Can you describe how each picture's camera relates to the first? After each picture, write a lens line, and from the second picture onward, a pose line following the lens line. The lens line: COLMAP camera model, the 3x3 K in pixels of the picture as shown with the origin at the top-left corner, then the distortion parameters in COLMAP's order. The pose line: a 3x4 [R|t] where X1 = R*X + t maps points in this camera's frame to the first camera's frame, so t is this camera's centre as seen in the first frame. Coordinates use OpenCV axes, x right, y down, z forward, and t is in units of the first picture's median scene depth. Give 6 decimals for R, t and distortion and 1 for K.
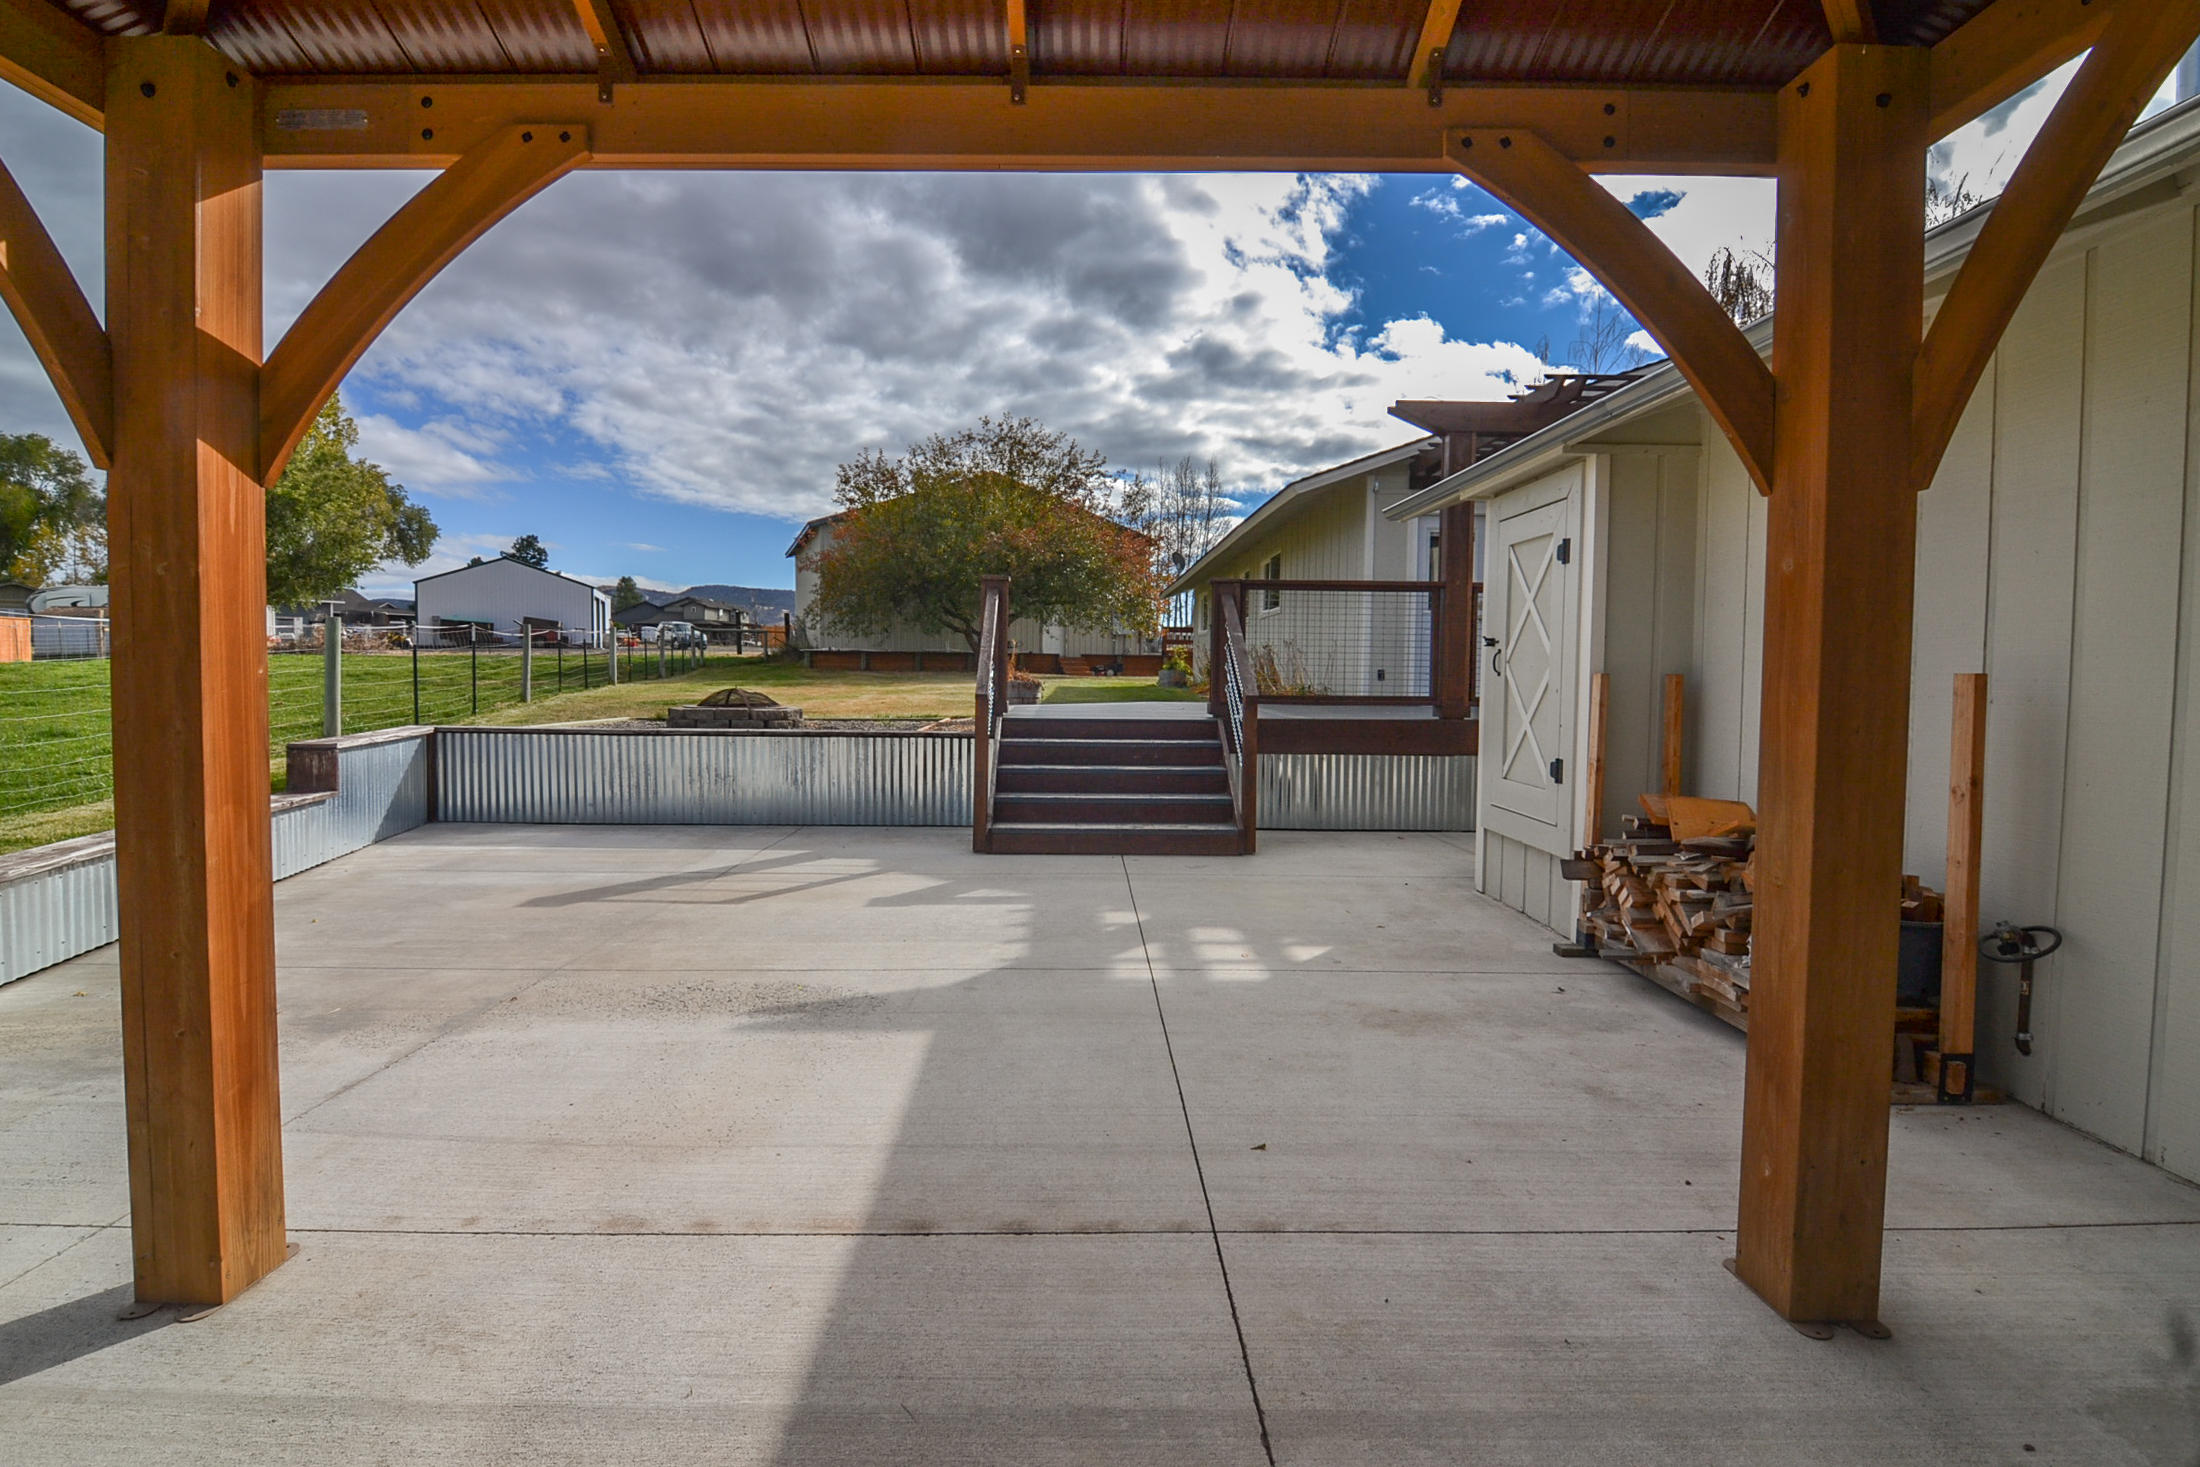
lens RADIAL K [[1099.4, 0, 1085.1], [0, 1099.4, 714.0], [0, 0, 1]] dist [-0.016113, -0.007269]
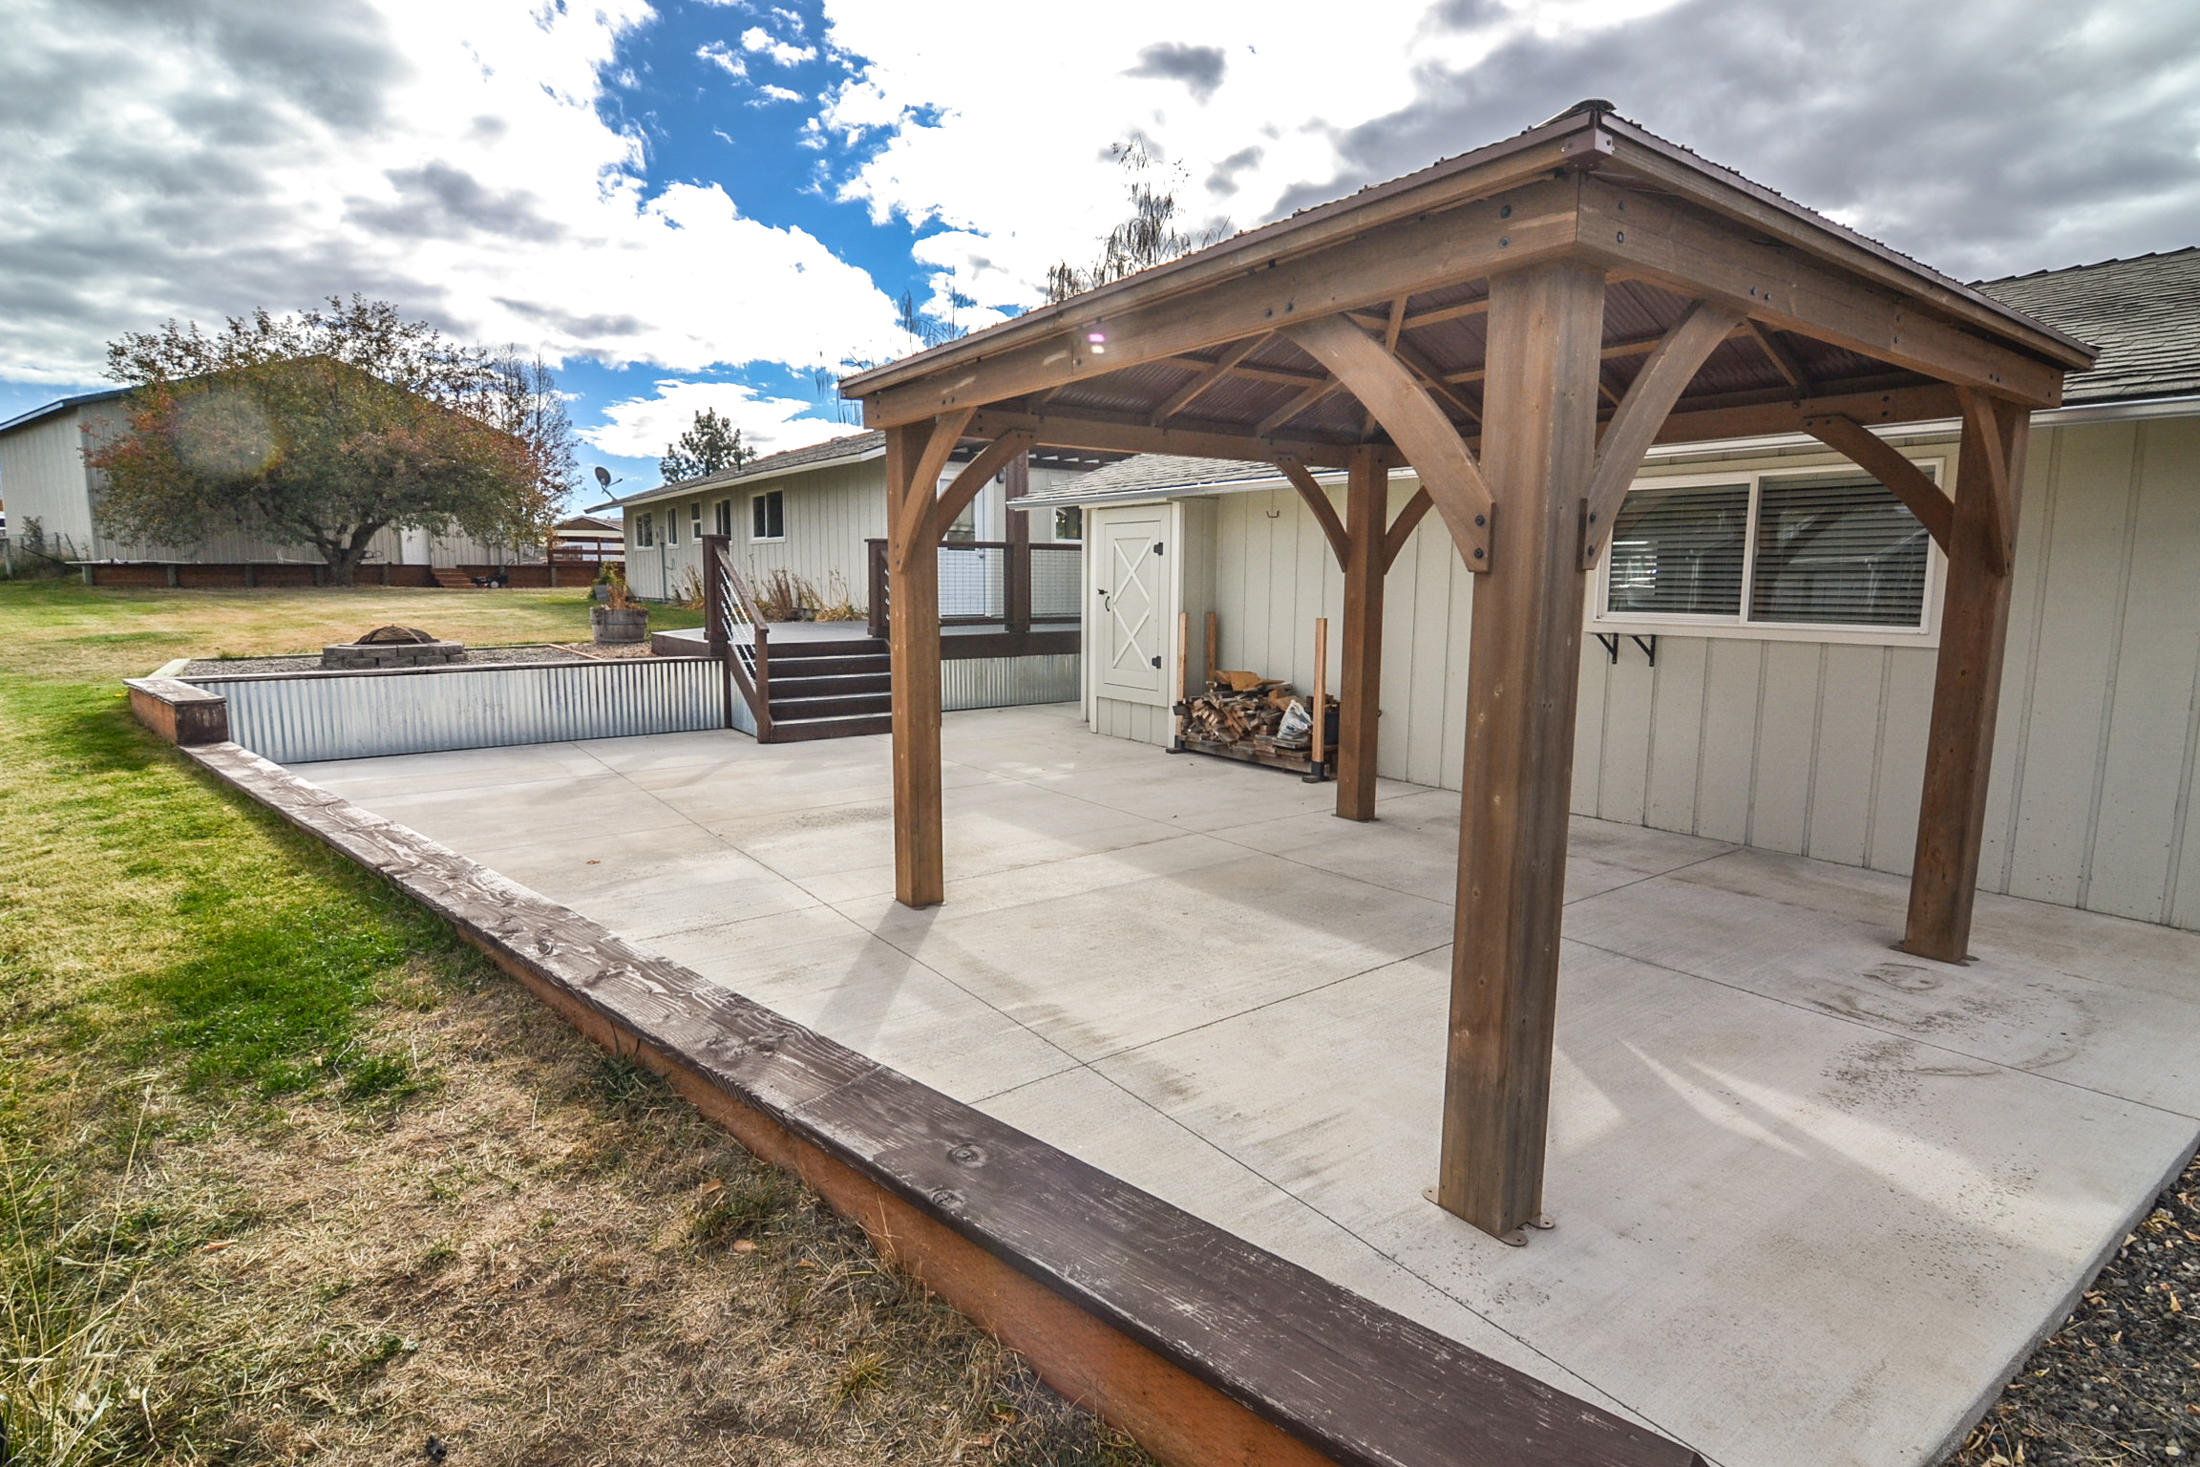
lens RADIAL K [[1099.4, 0, 1085.2], [0, 1099.4, 730.9], [0, 0, 1]] dist [-0.016113, -0.007269]
pose [[0.810147, -0.089117, 0.579413, -0.447450], [0.025723, 0.992830, 0.116737, -0.031964], [-0.585662, -0.079669, 0.806631, -0.280480]]
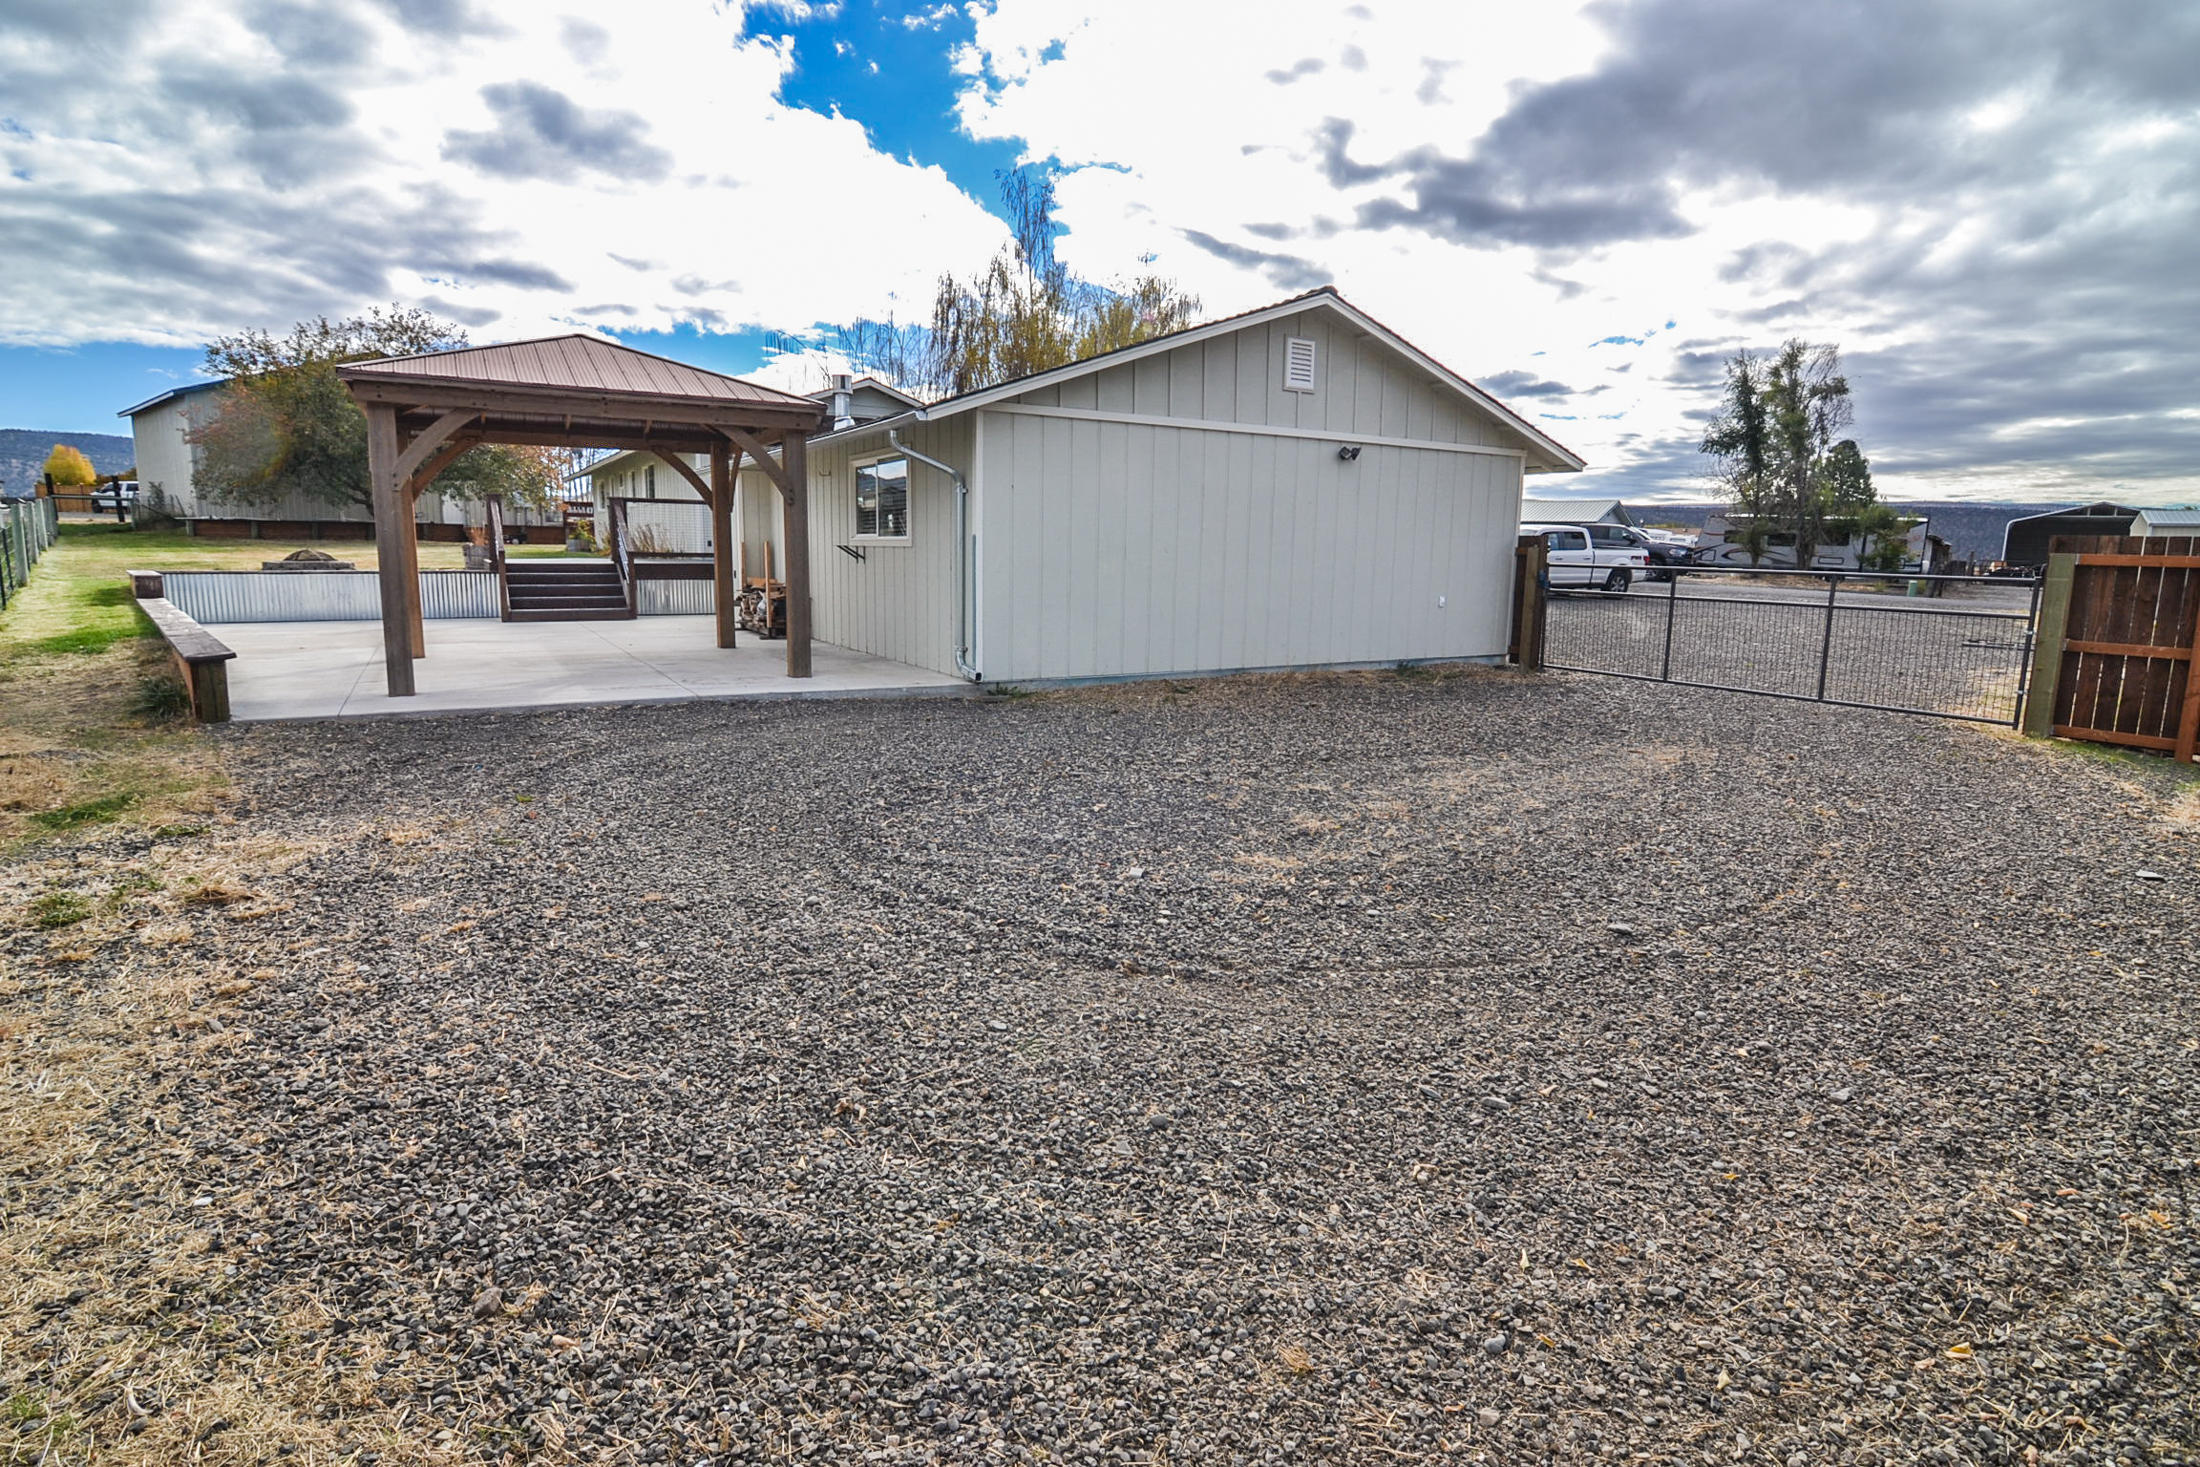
lens RADIAL K [[1099.4, 0, 1091.4], [0, 1099.4, 723.1], [0, 0, 1]] dist [-0.016113, -0.007269]
pose [[0.865843, -0.075718, 0.494553, -0.128326], [0.013027, 0.991558, 0.129004, 0.040141], [-0.500146, -0.105255, 0.859521, -1.095521]]
